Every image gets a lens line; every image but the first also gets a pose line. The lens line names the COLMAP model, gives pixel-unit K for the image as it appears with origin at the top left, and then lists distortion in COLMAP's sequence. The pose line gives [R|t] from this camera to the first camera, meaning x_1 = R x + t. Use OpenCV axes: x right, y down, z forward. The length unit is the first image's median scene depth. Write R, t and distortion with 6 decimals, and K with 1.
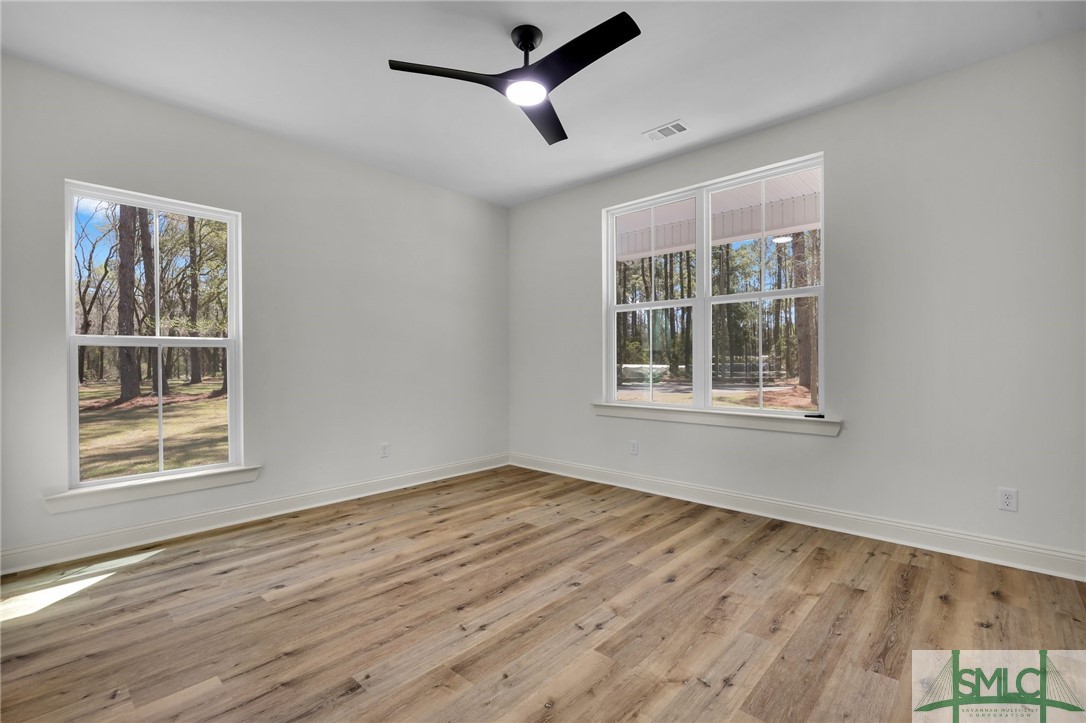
lens RADIAL K [[491.9, 0, 544.2], [0, 491.9, 360.1], [0, 0, 1]] dist [0.000358, -0.000212]
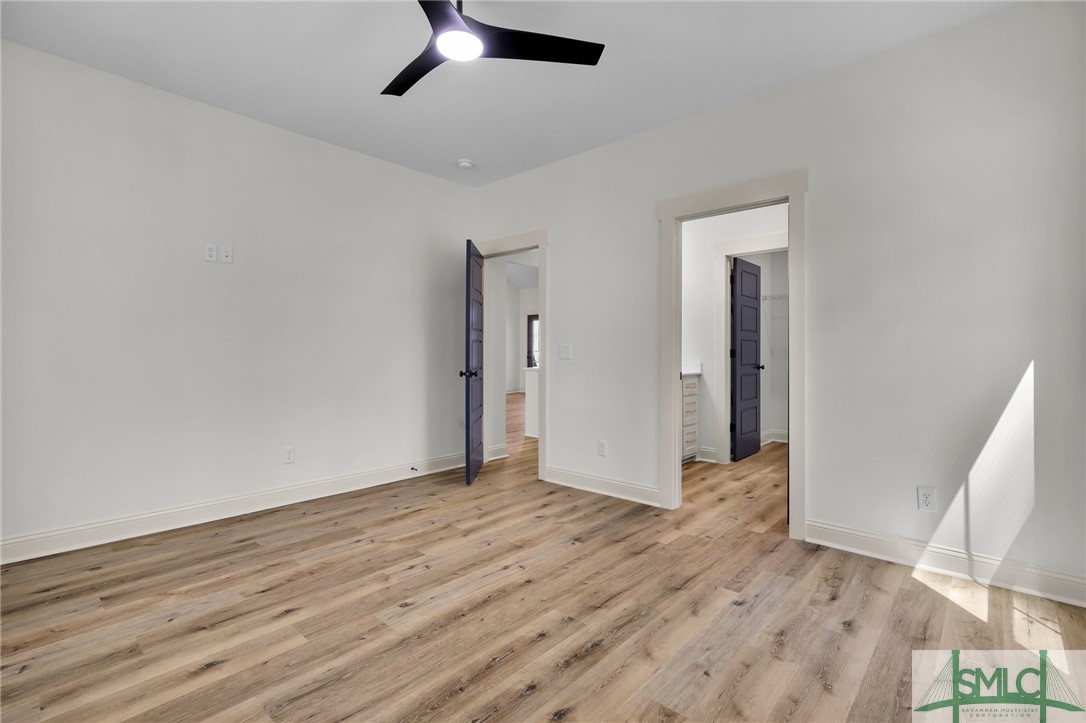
lens RADIAL K [[491.9, 0, 544.2], [0, 491.9, 360.1], [0, 0, 1]] dist [0.000358, -0.000212]
pose [[-0.999977, 0.003828, -0.005564, -0.195493], [0.003721, 0.999810, 0.019137, 0.001362], [0.005636, 0.019116, -0.999801, 2.010270]]
